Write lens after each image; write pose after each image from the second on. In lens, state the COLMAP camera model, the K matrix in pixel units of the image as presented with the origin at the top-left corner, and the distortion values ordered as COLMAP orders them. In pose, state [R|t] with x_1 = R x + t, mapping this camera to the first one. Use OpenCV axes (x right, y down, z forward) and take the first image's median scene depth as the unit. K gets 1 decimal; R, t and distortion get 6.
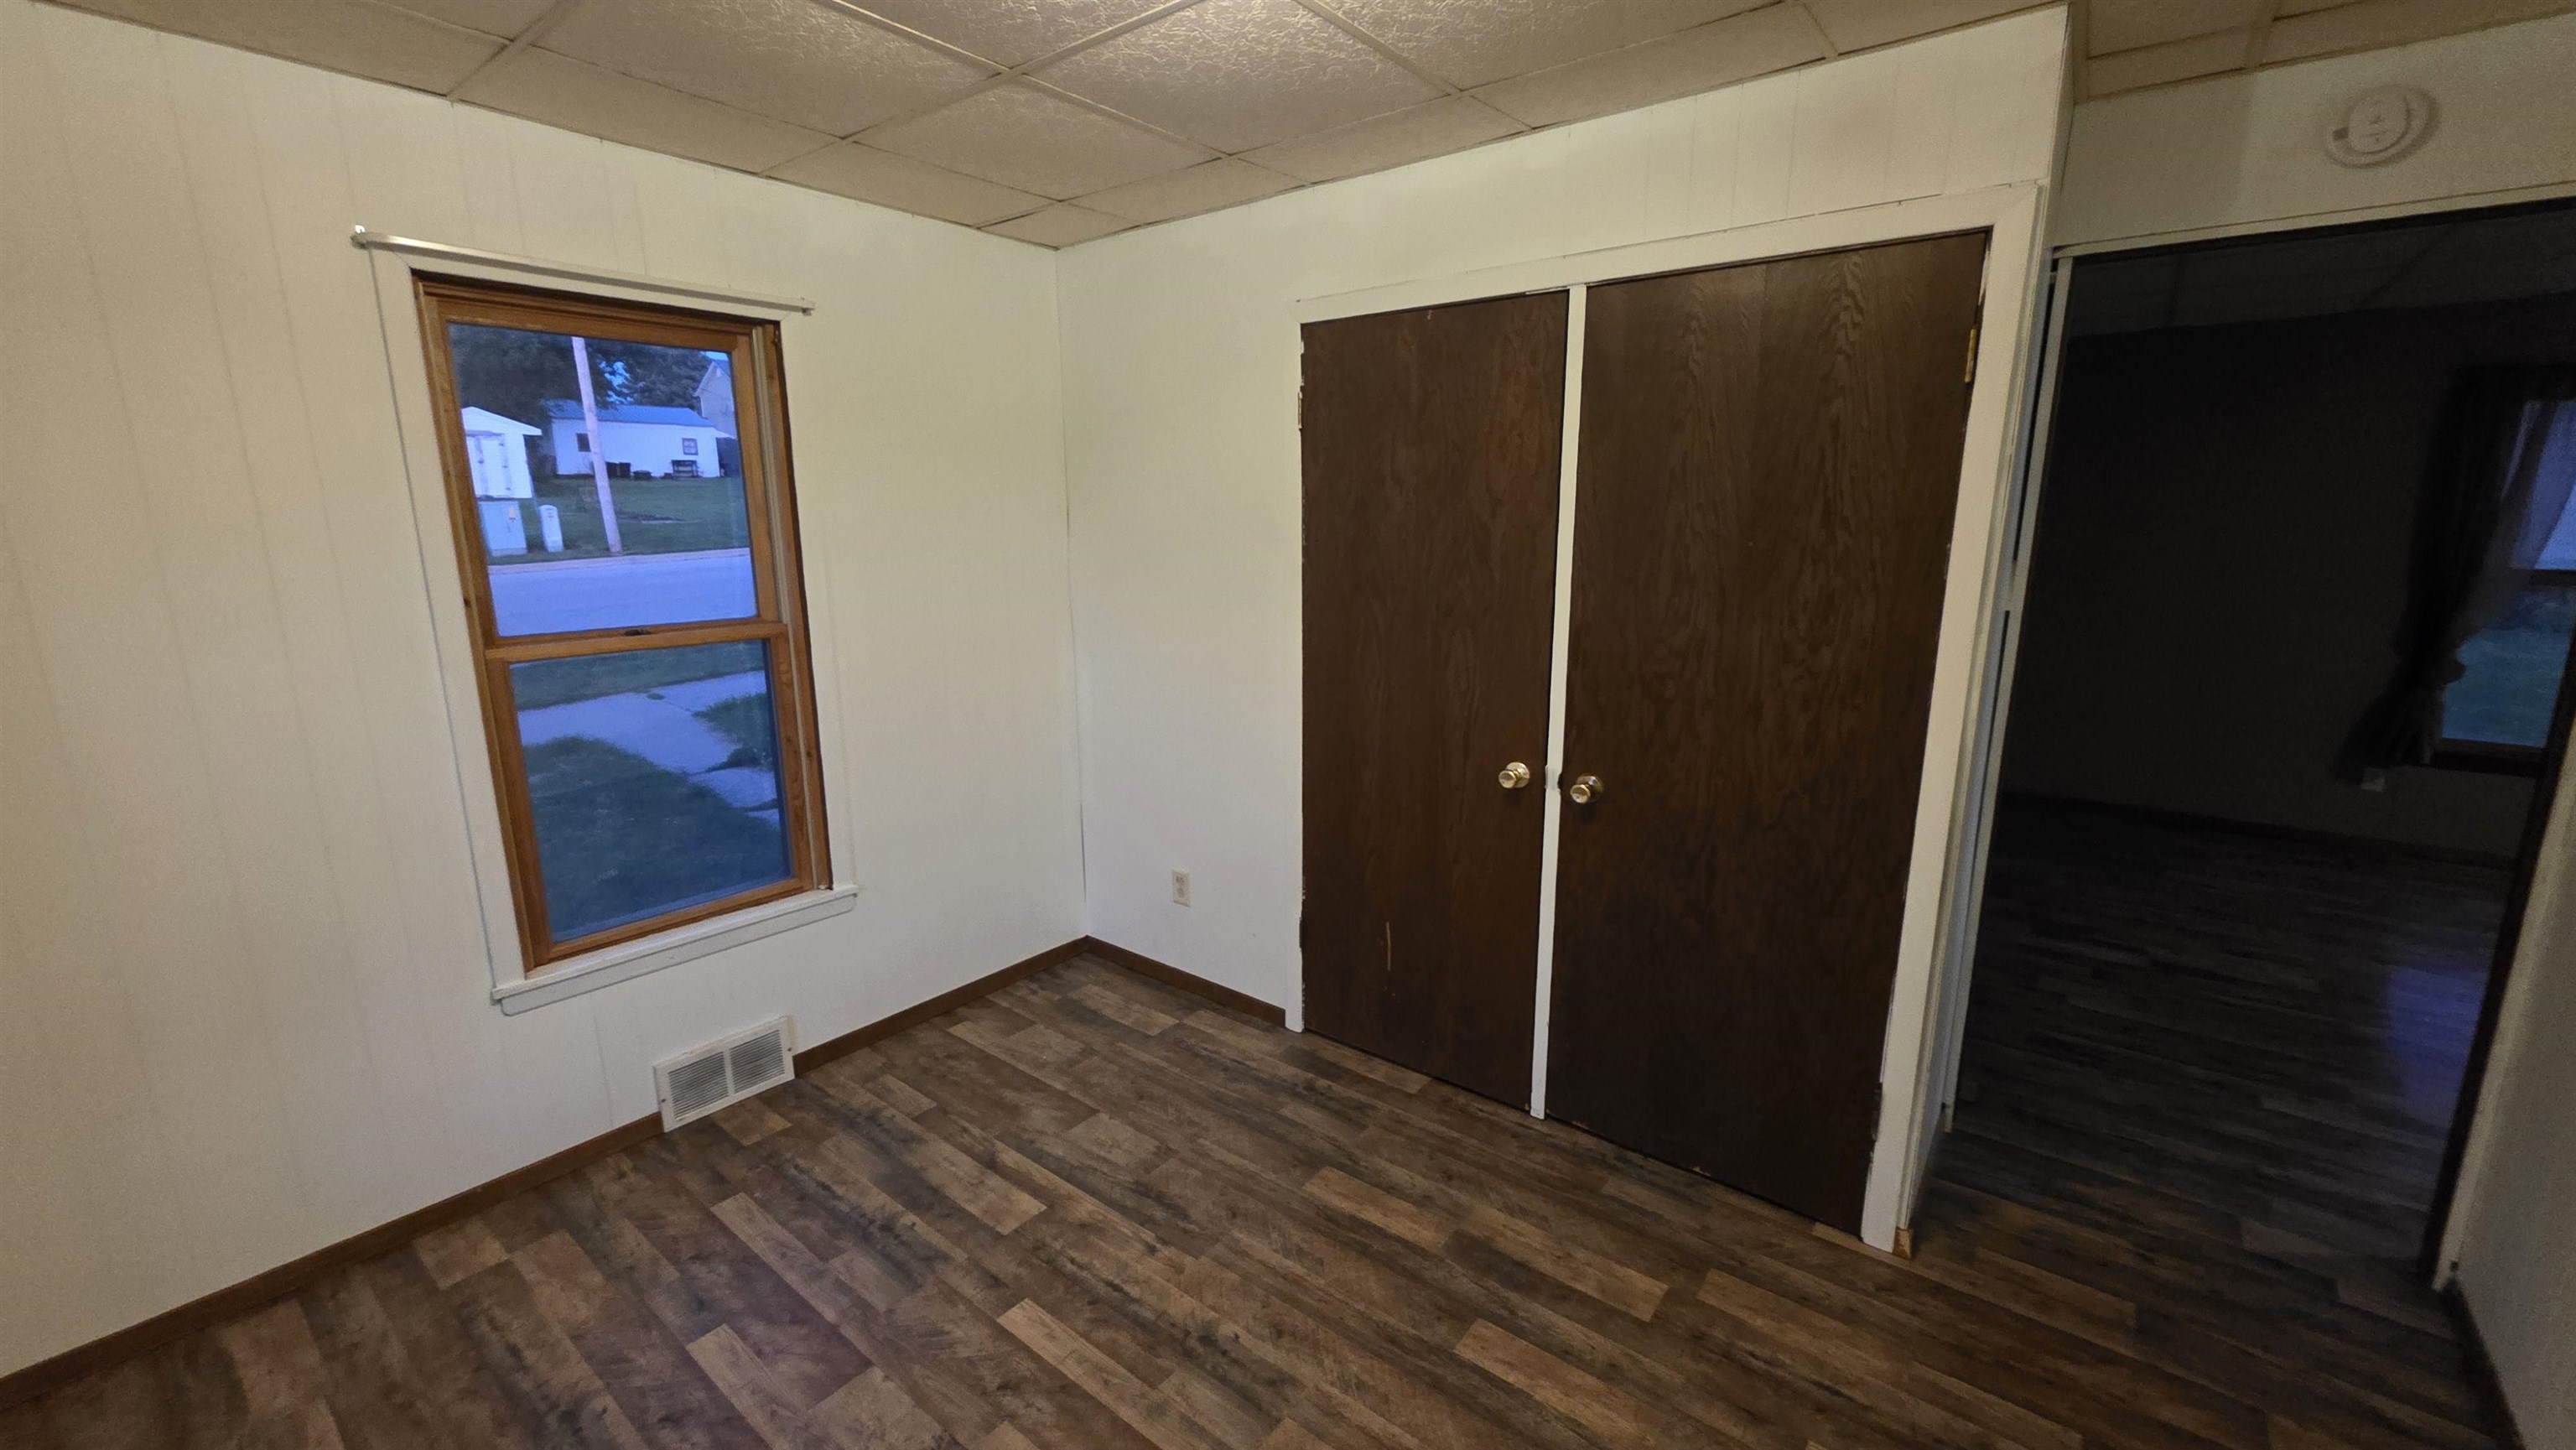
lens RADIAL K [[1024.3, 0, 1286.9], [0, 1024.3, 718.1], [0, 0, 1]] dist [0.004087, 0.000675]
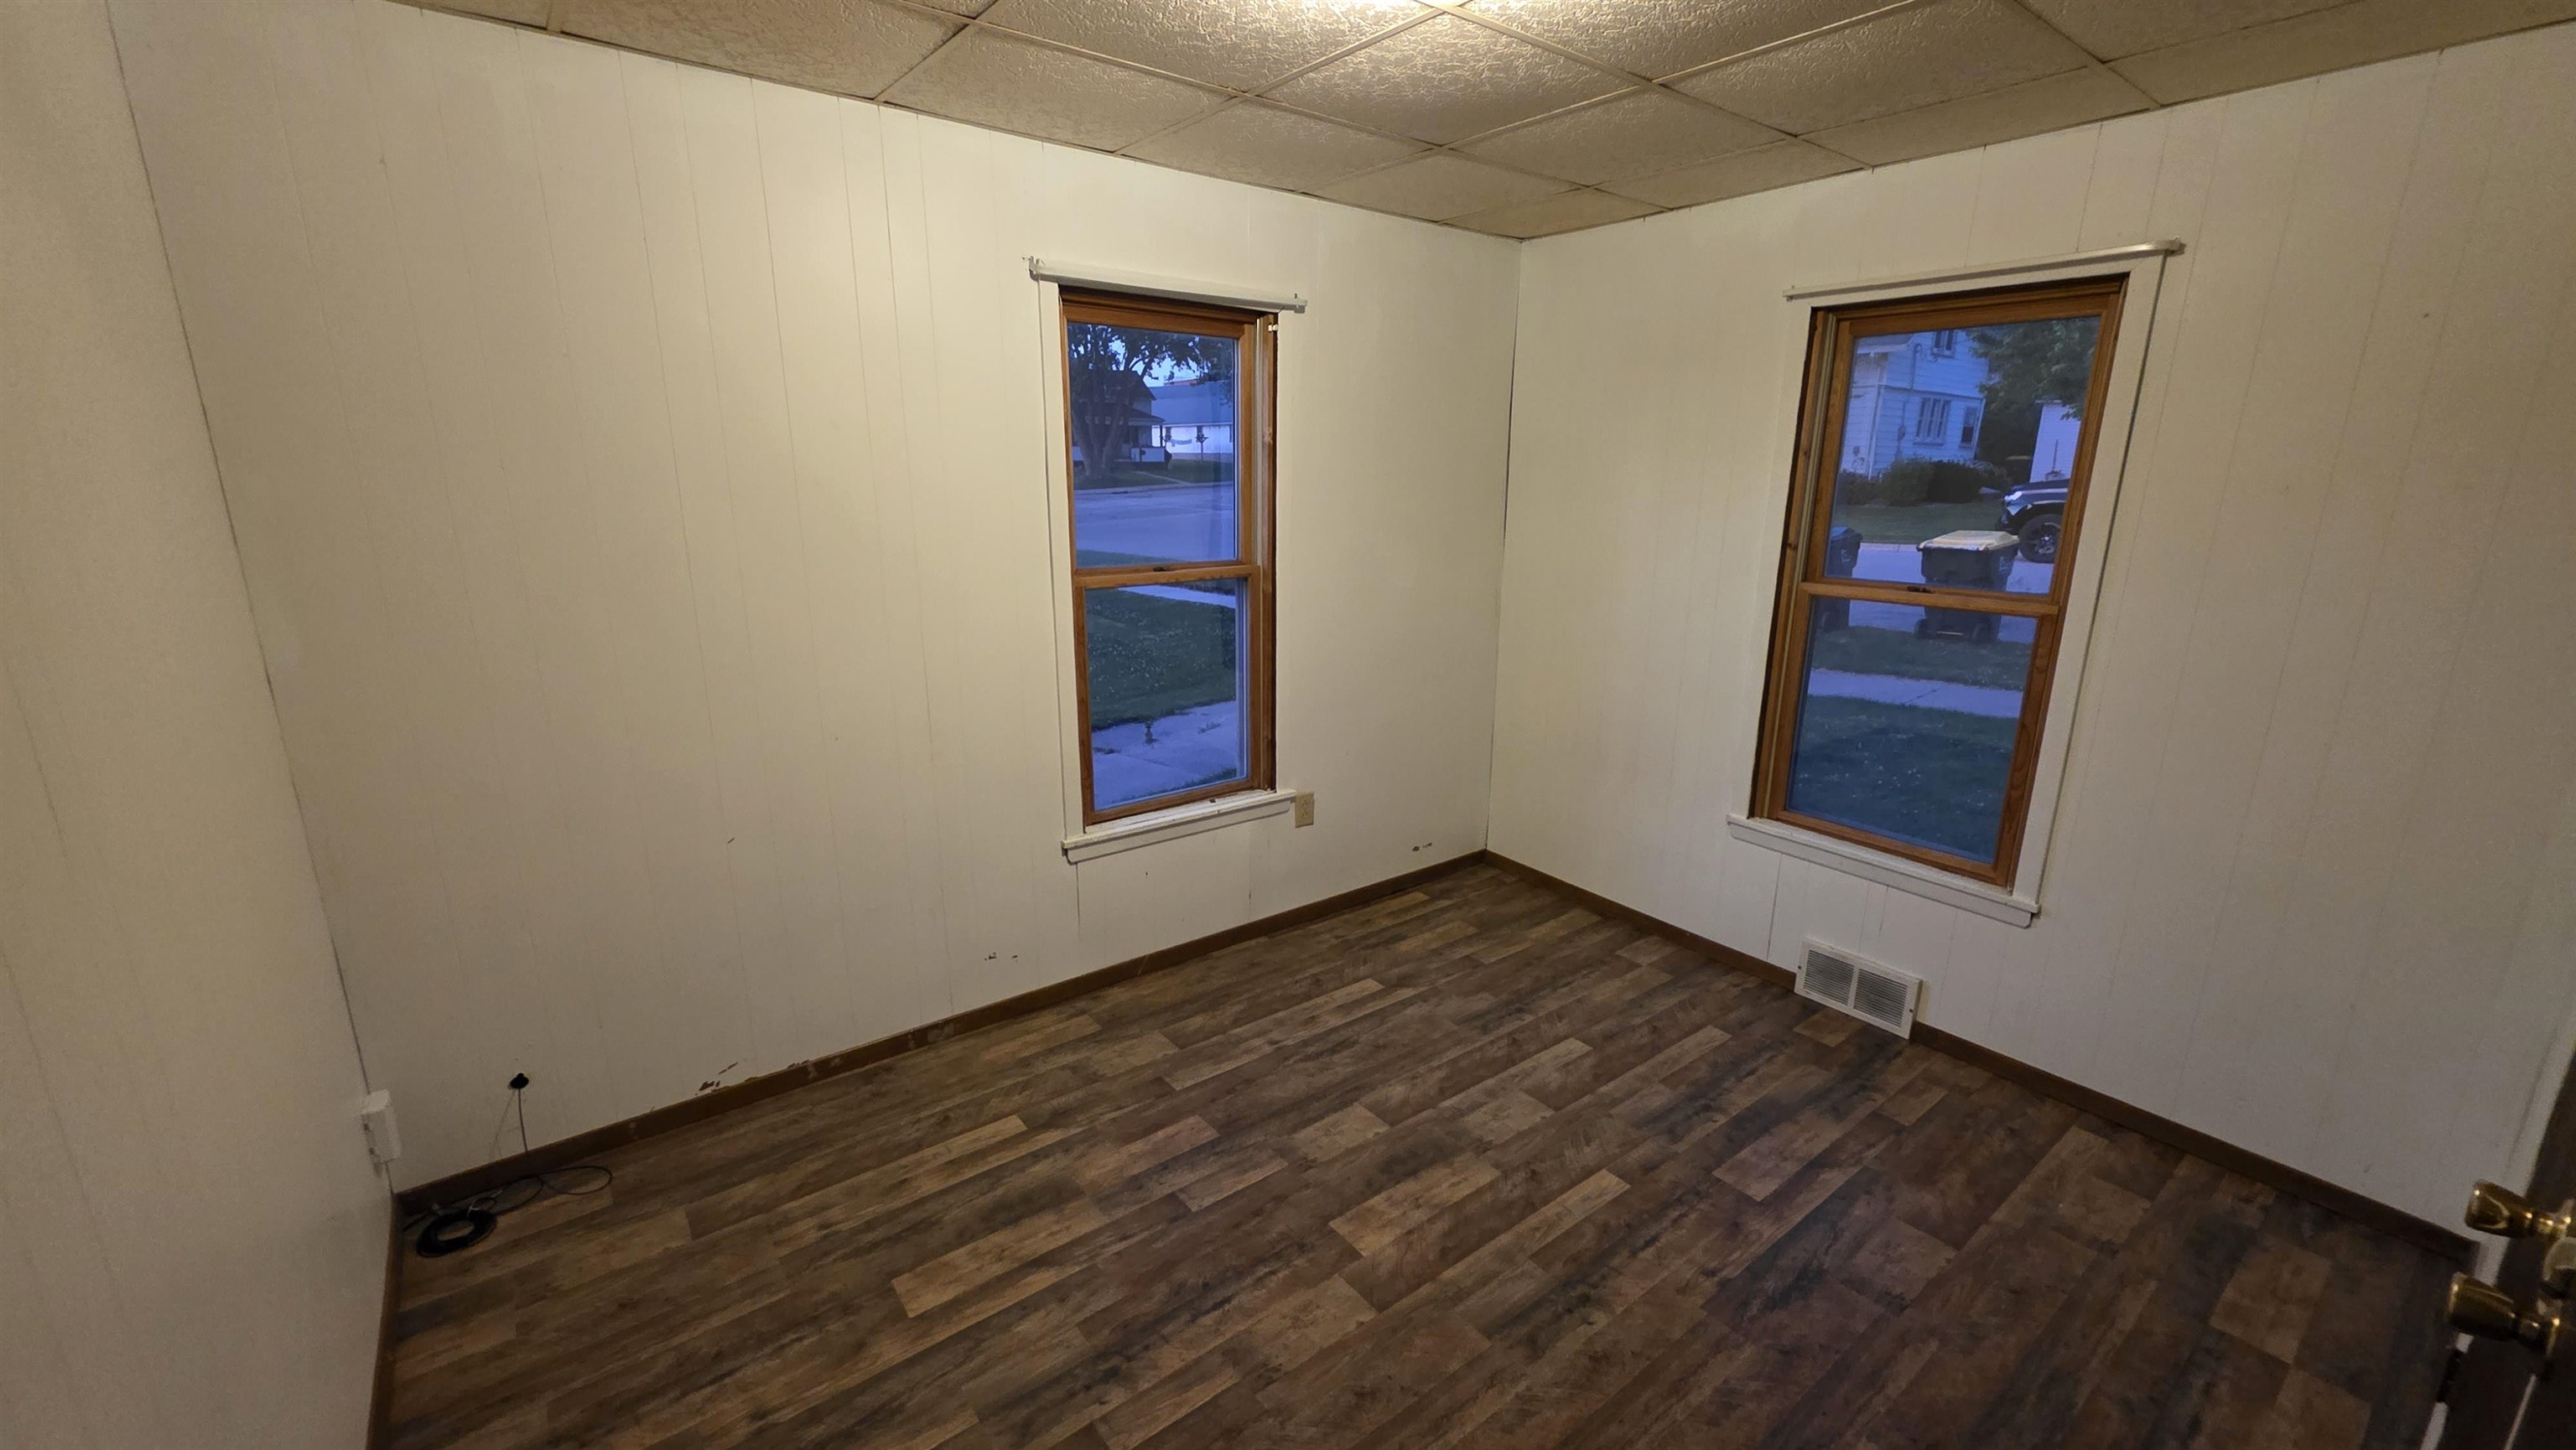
lens RADIAL K [[1024.3, 0, 1286.9], [0, 1024.3, 718.1], [0, 0, 1]] dist [0.004087, 0.000675]
pose [[-0.239457, 0.232337, -0.942698, 0.708510], [-0.203902, 0.937259, 0.282790, -0.143738], [0.949255, 0.259934, -0.177060, 0.642907]]
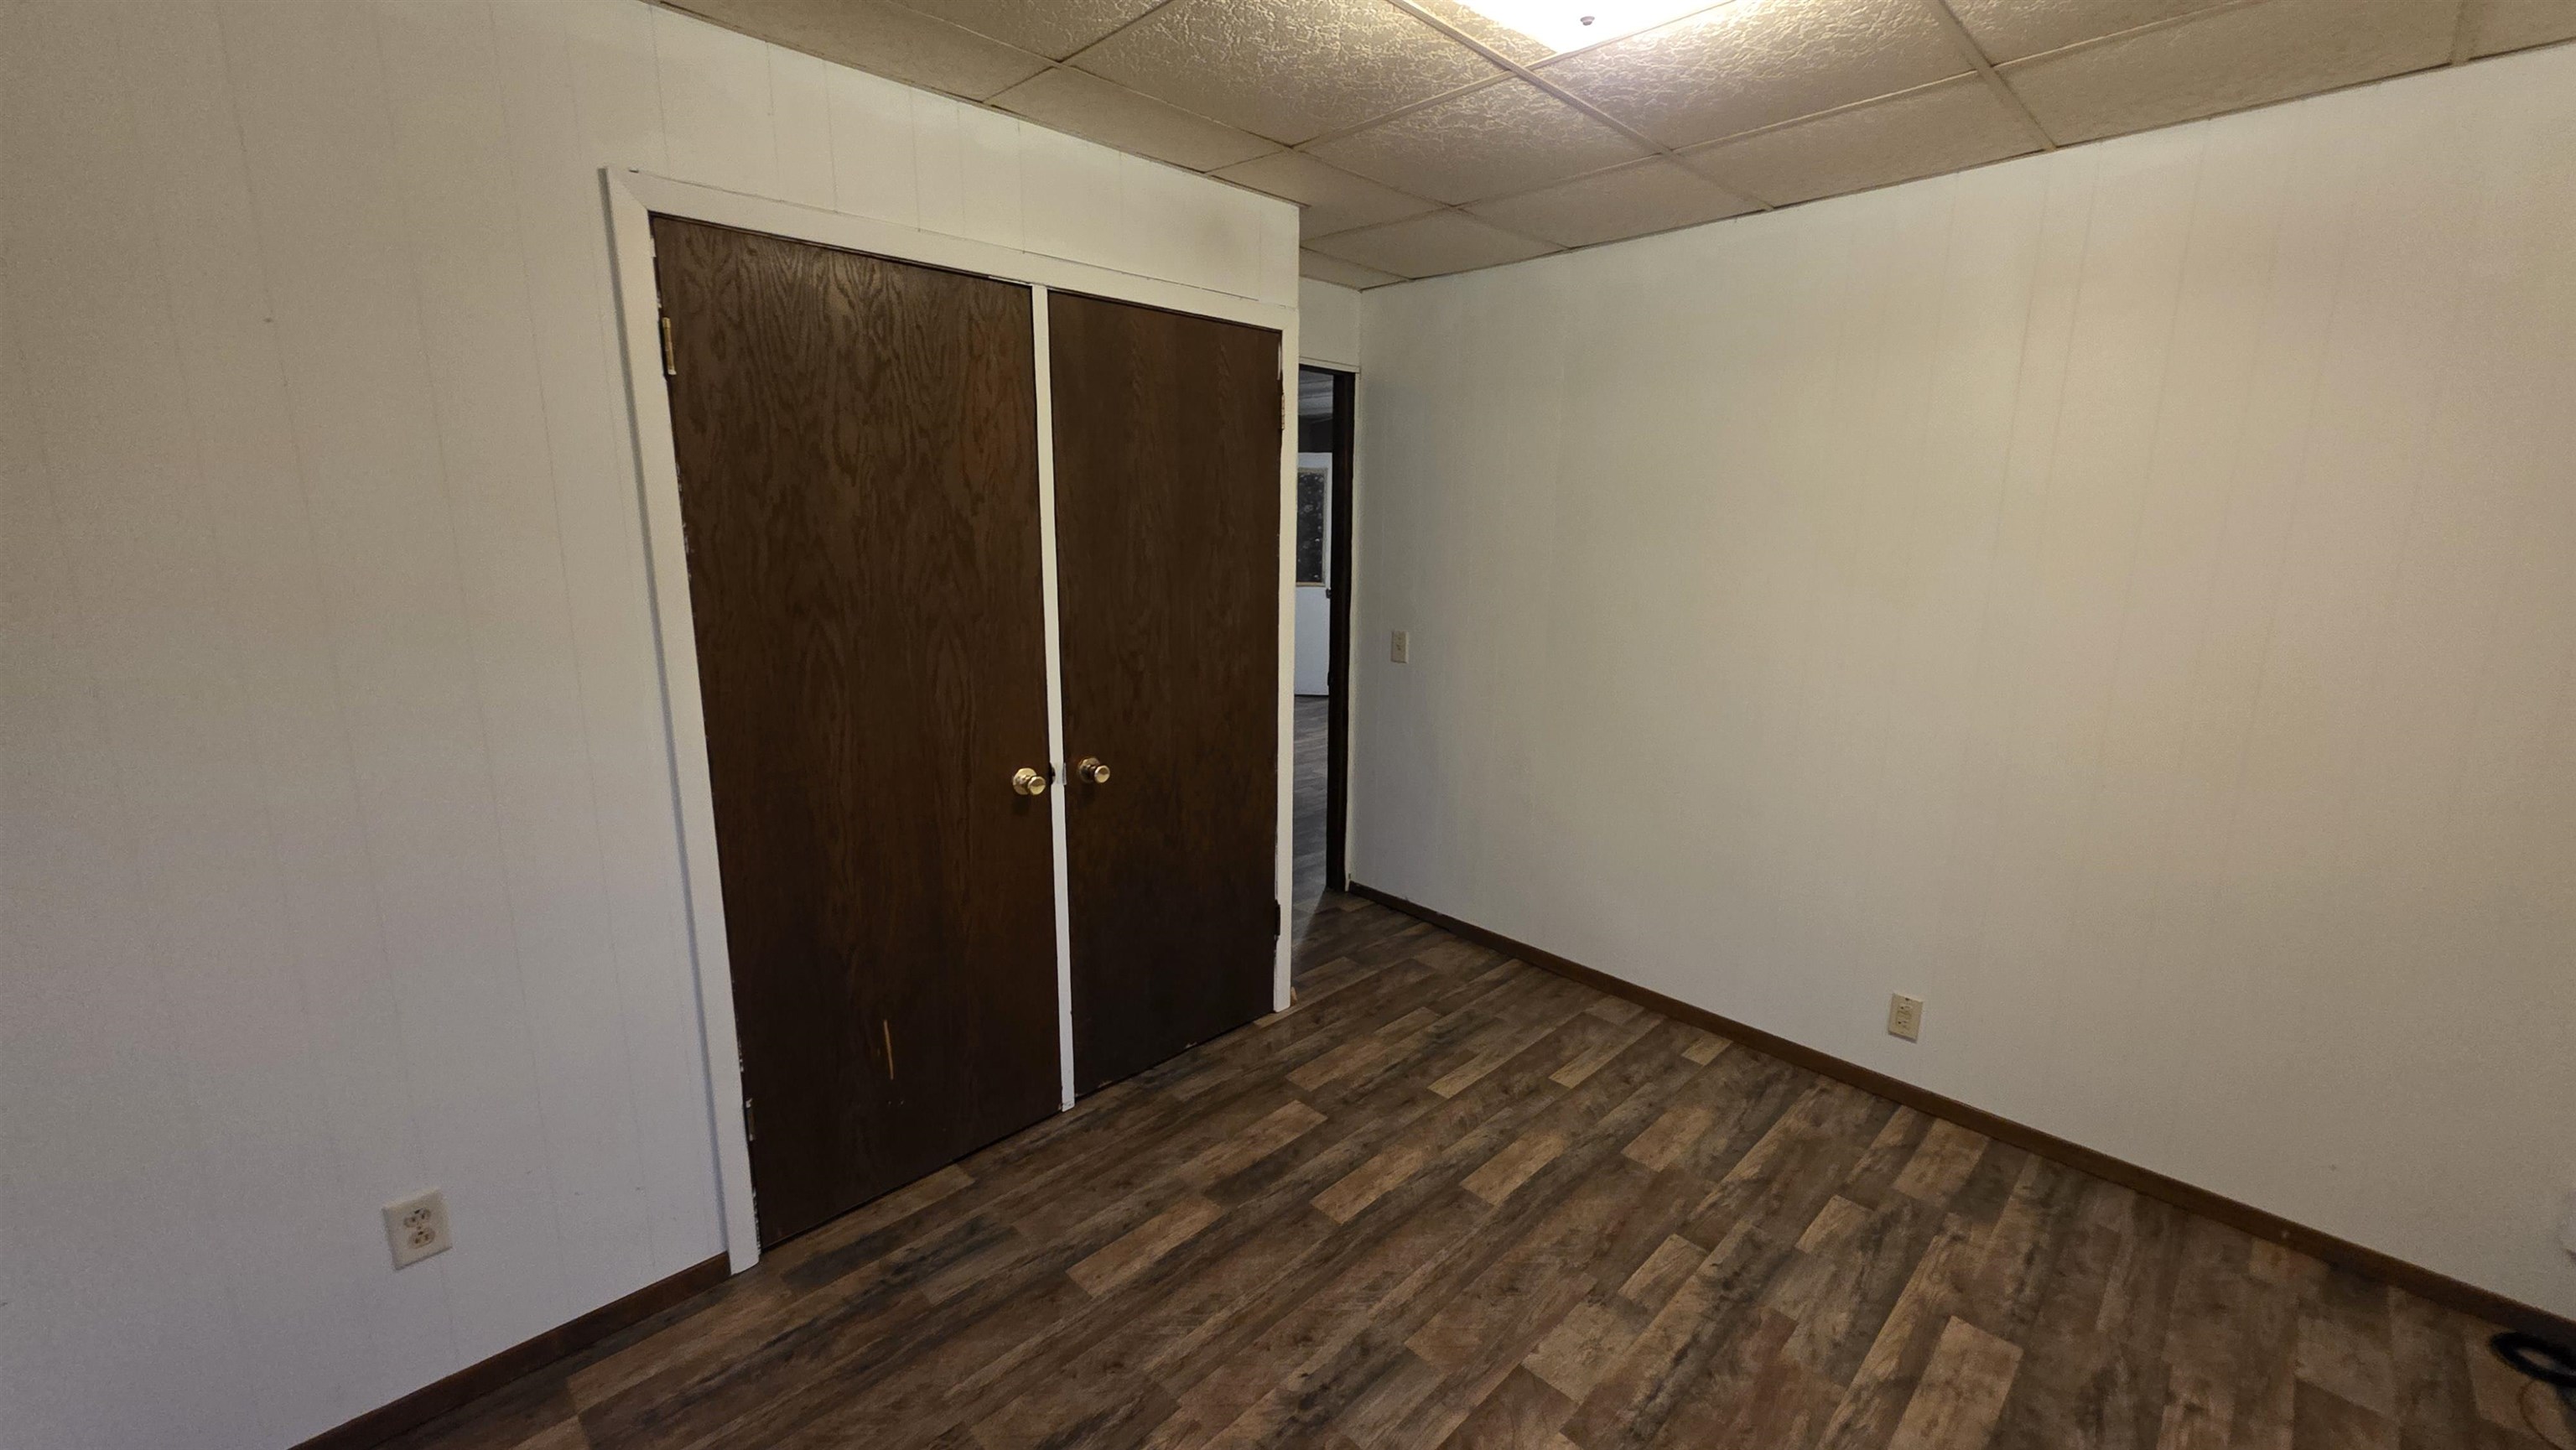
lens RADIAL K [[1024.3, 0, 1286.9], [0, 1024.3, 718.1], [0, 0, 1]] dist [0.004087, 0.000675]
pose [[0.117594, -0.187547, 0.975191, -0.744884], [0.187976, 0.968455, 0.163584, -0.125348], [-0.975109, 0.164076, 0.149139, 0.668128]]
